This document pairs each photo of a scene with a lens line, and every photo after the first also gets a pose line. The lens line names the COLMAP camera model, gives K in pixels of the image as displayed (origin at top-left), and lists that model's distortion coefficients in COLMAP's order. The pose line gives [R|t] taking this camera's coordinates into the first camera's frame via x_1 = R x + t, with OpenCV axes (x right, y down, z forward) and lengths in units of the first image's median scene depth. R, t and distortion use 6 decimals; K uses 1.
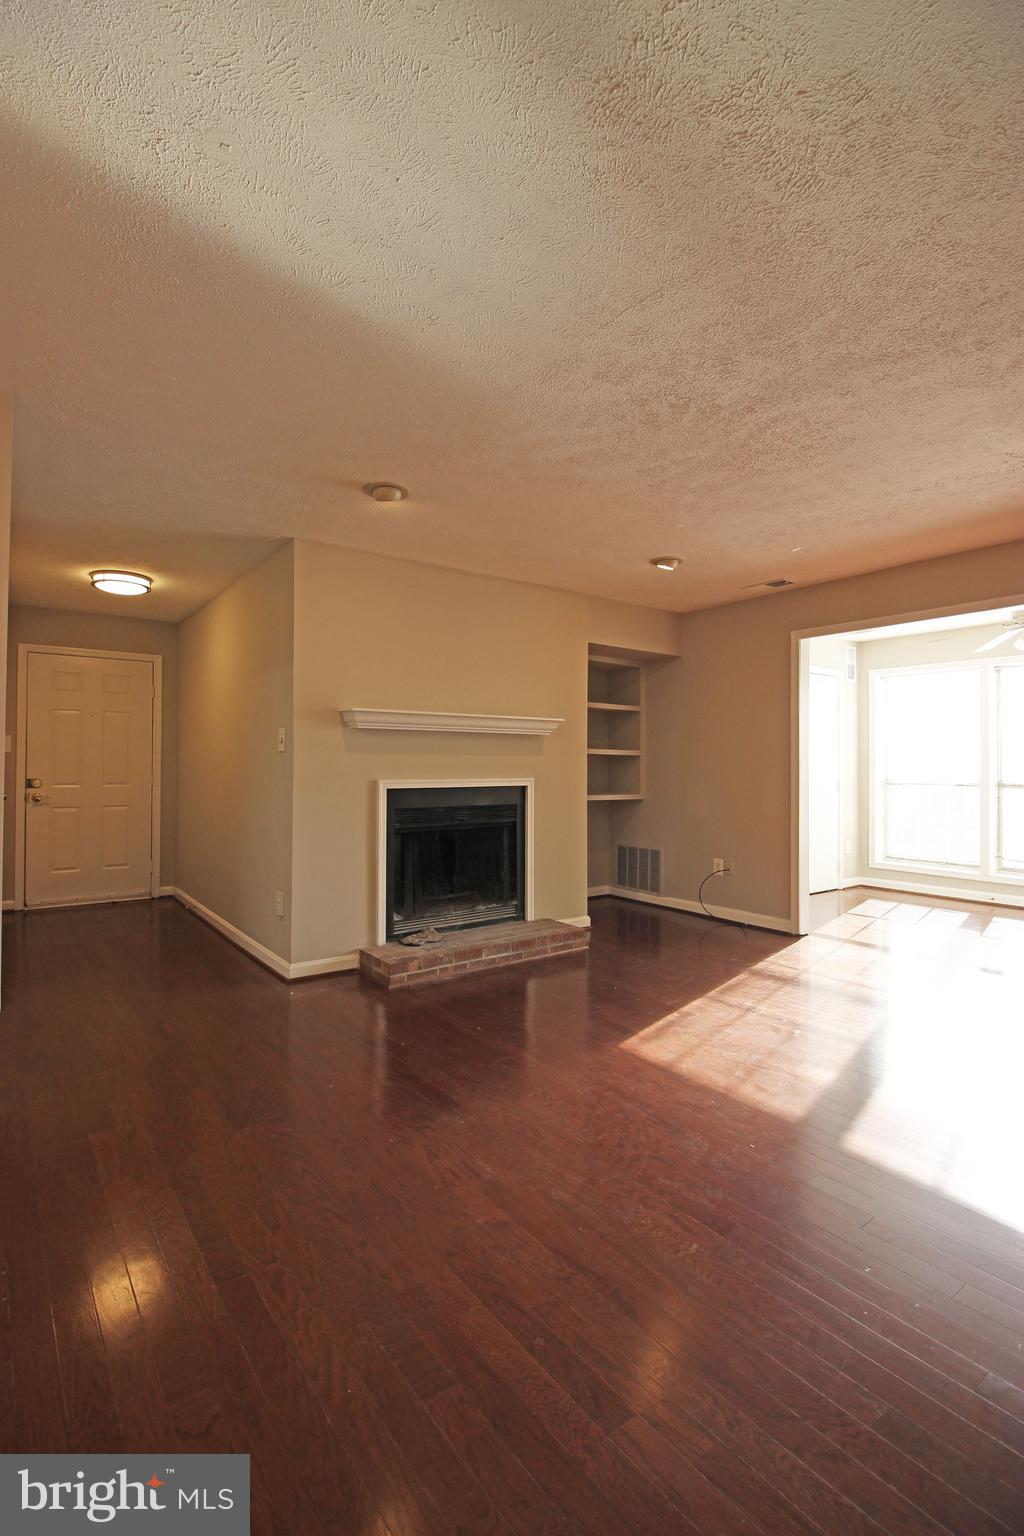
lens RADIAL K [[709.9, 0, 506.6], [0, 709.9, 756.5], [0, 0, 1]] dist [0.000025, -0.014304]
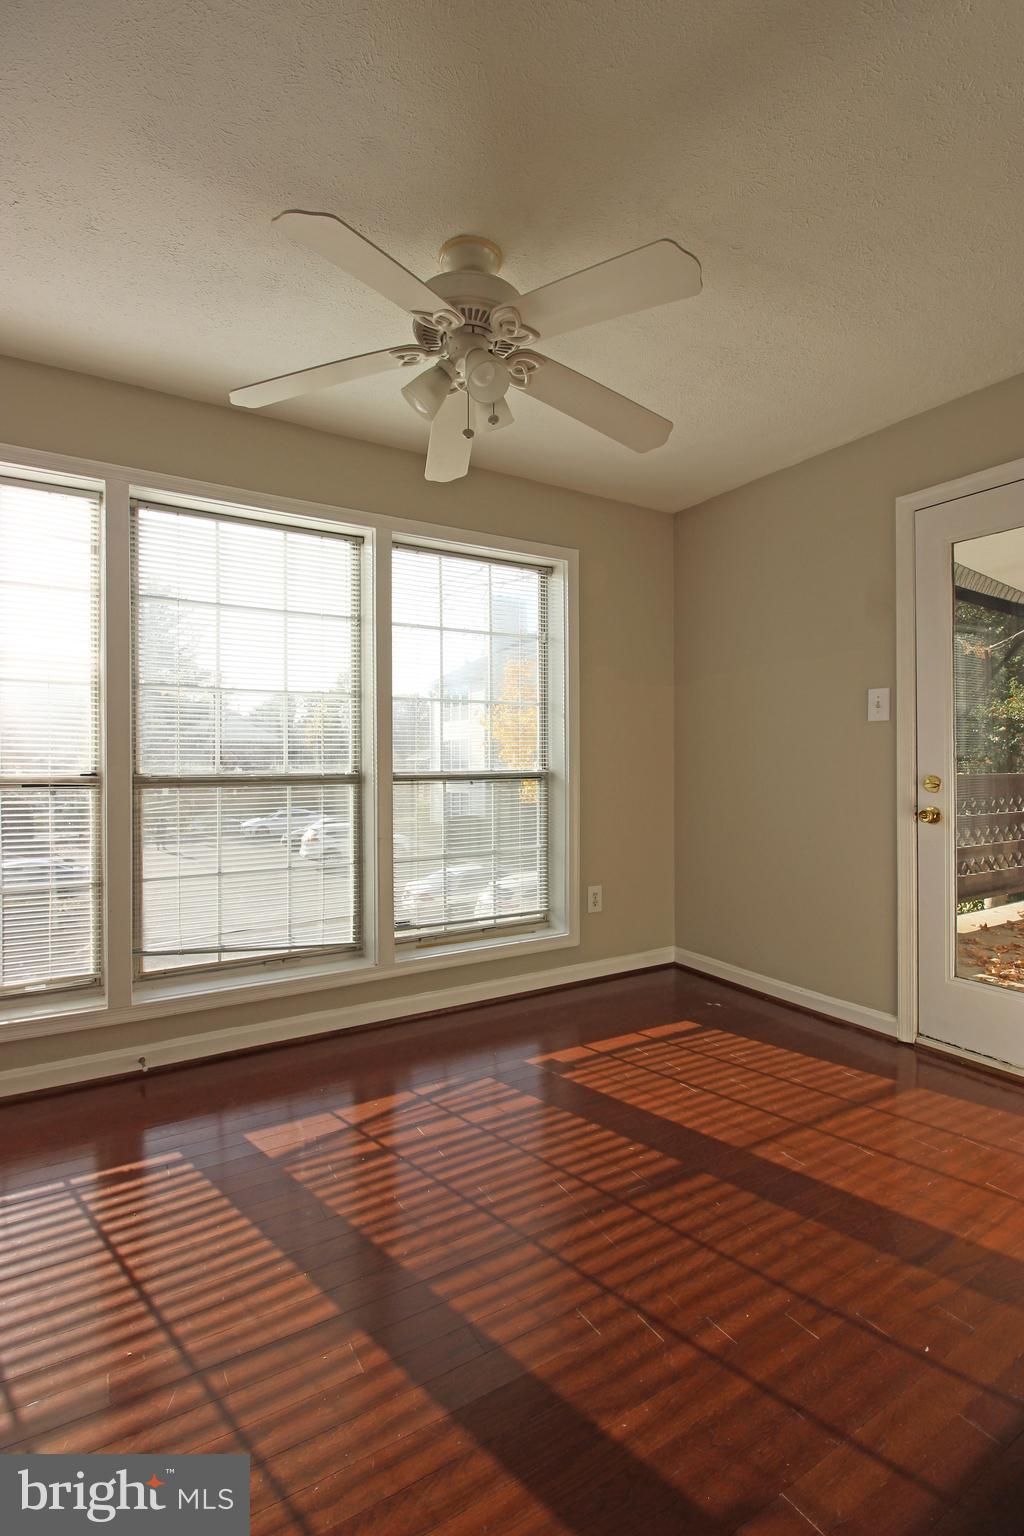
lens RADIAL K [[711.3, 0, 506.4], [0, 711.3, 762.3], [0, 0, 1]] dist [0.003354, -0.013907]
pose [[0.083999, -0.008984, 0.996425, 0.398587], [-0.012780, 0.999867, 0.010092, 0.029903], [-0.996384, -0.013582, 0.083873, 1.012963]]
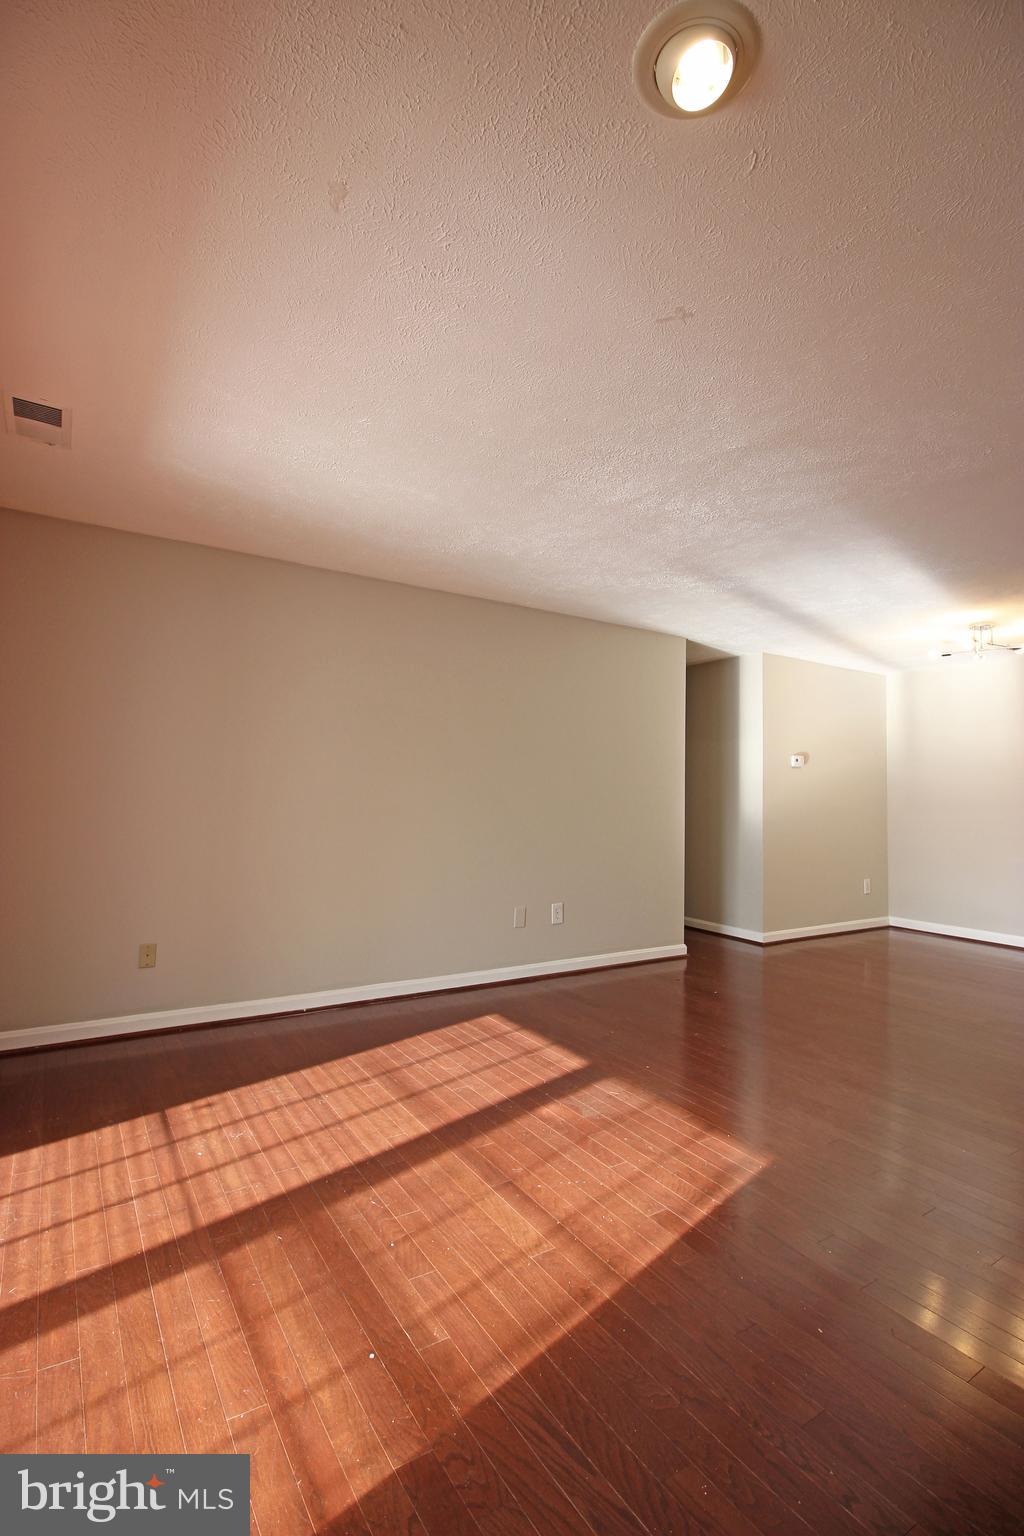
lens RADIAL K [[709.9, 0, 506.6], [0, 709.9, 756.5], [0, 0, 1]] dist [0.000025, -0.014304]
pose [[-0.997336, -0.020654, 0.069954, 0.263015], [-0.025201, 0.997584, -0.064744, 0.012472], [-0.068448, -0.066335, -0.995447, 1.195942]]
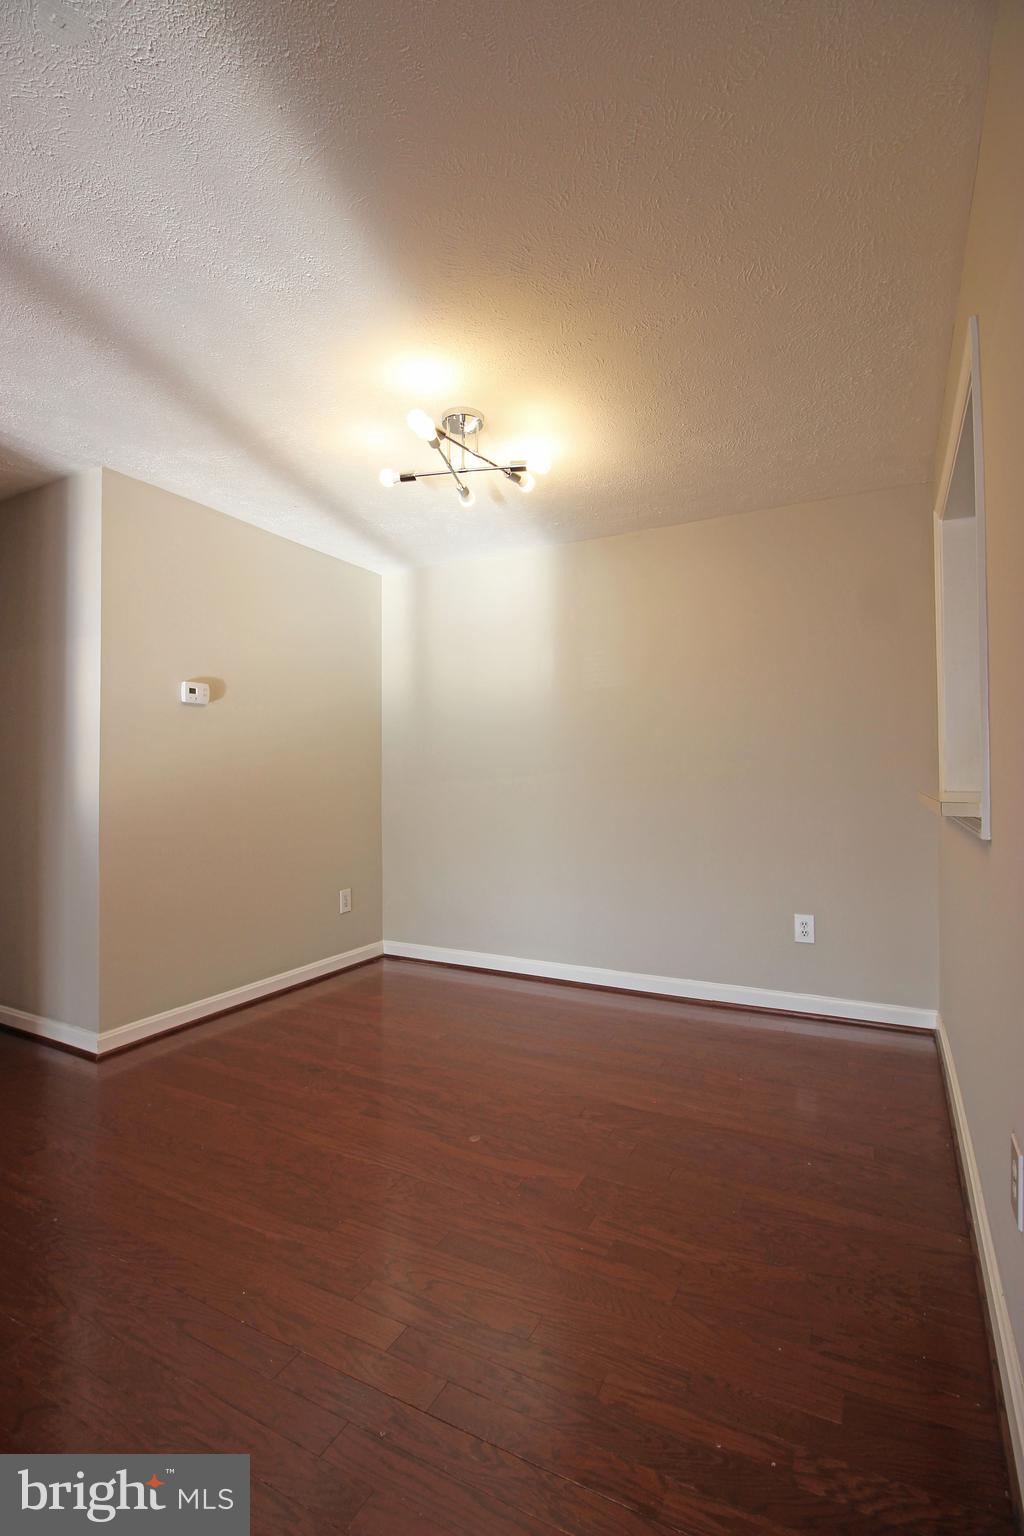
lens RADIAL K [[711.3, 0, 506.4], [0, 711.3, 762.3], [0, 0, 1]] dist [0.003354, -0.013907]
pose [[-0.898060, -0.011545, -0.439722, -0.167119], [0.003831, 0.999412, -0.034064, 0.016644], [0.439856, -0.032276, -0.897488, 0.596234]]
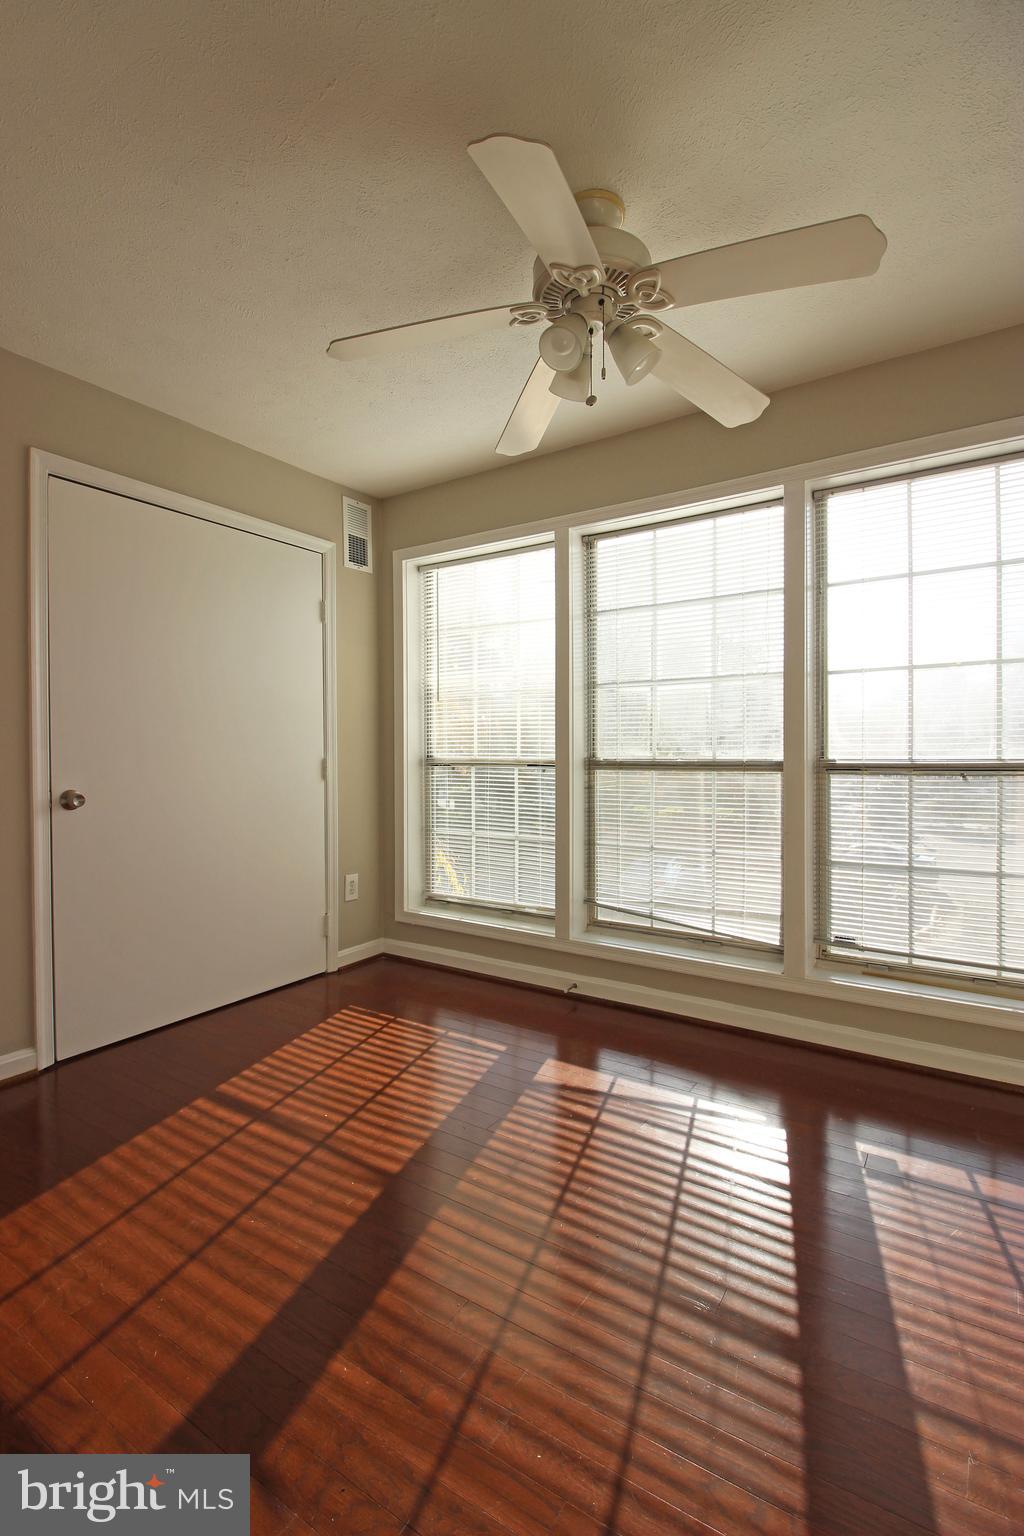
lens RADIAL K [[711.3, 0, 506.4], [0, 711.3, 762.3], [0, 0, 1]] dist [0.003354, -0.013907]
pose [[0.940190, -0.014934, 0.340324, 0.625093], [0.004366, 0.999485, 0.031798, 0.030525], [-0.340624, -0.028410, 0.939770, 0.718007]]
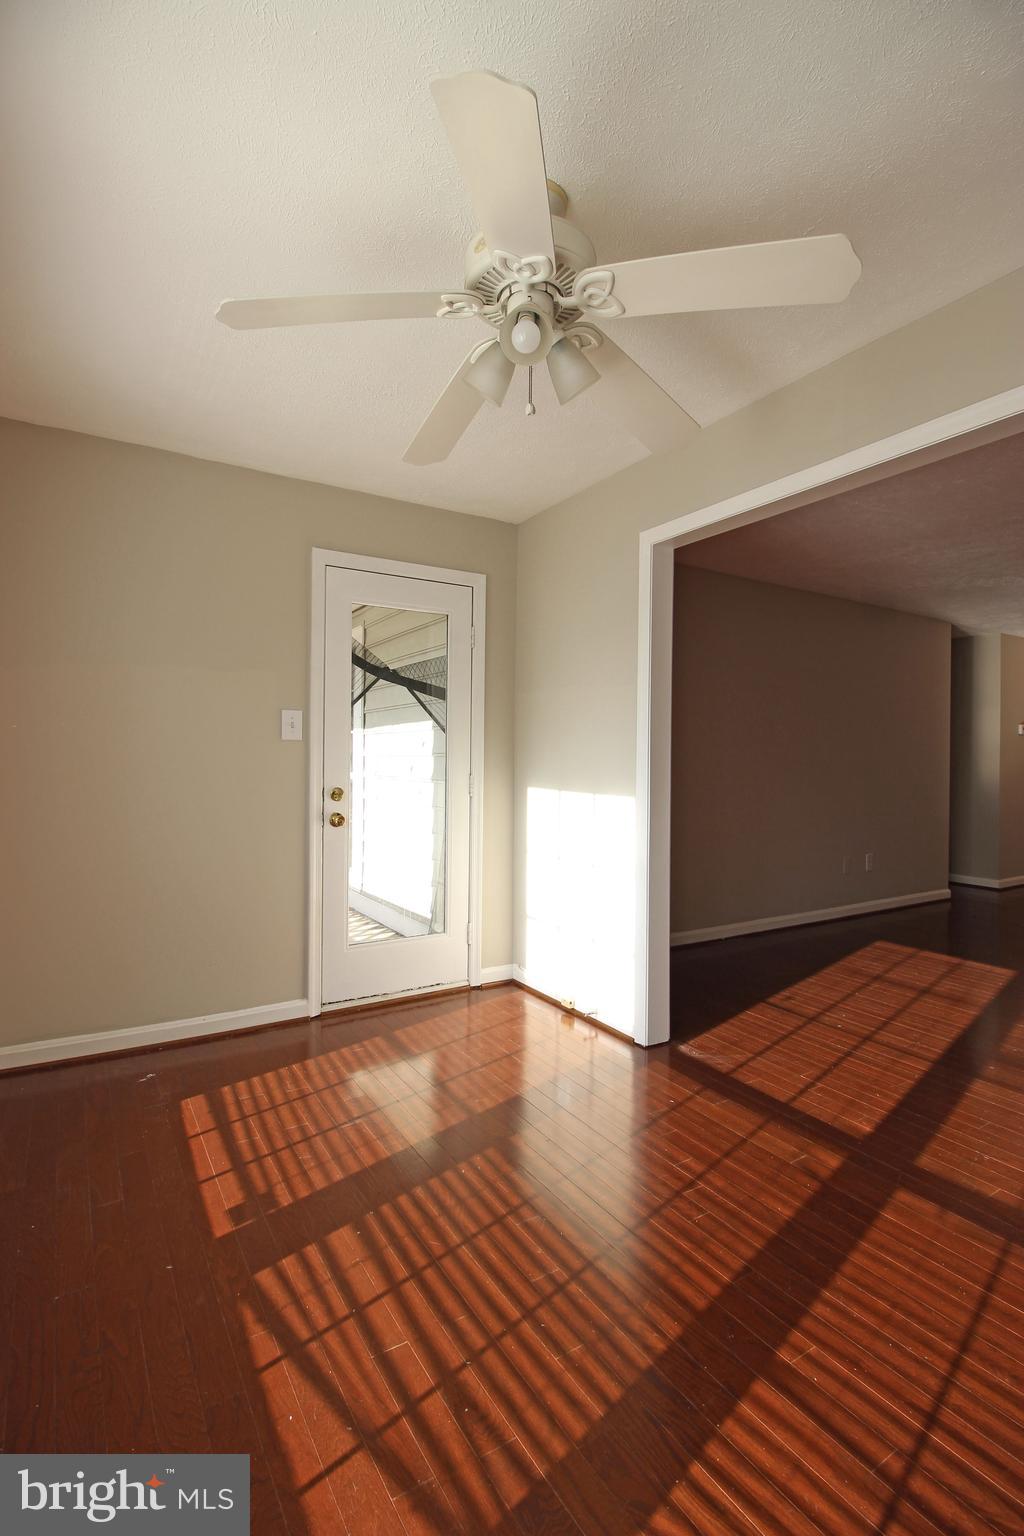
lens RADIAL K [[709.9, 0, 506.6], [0, 709.9, 756.5], [0, 0, 1]] dist [0.000025, -0.014304]
pose [[-0.996463, -0.014109, 0.082840, 0.784610], [-0.015493, 0.999750, -0.016094, 0.020020], [-0.082592, -0.017321, -0.996433, 1.414862]]
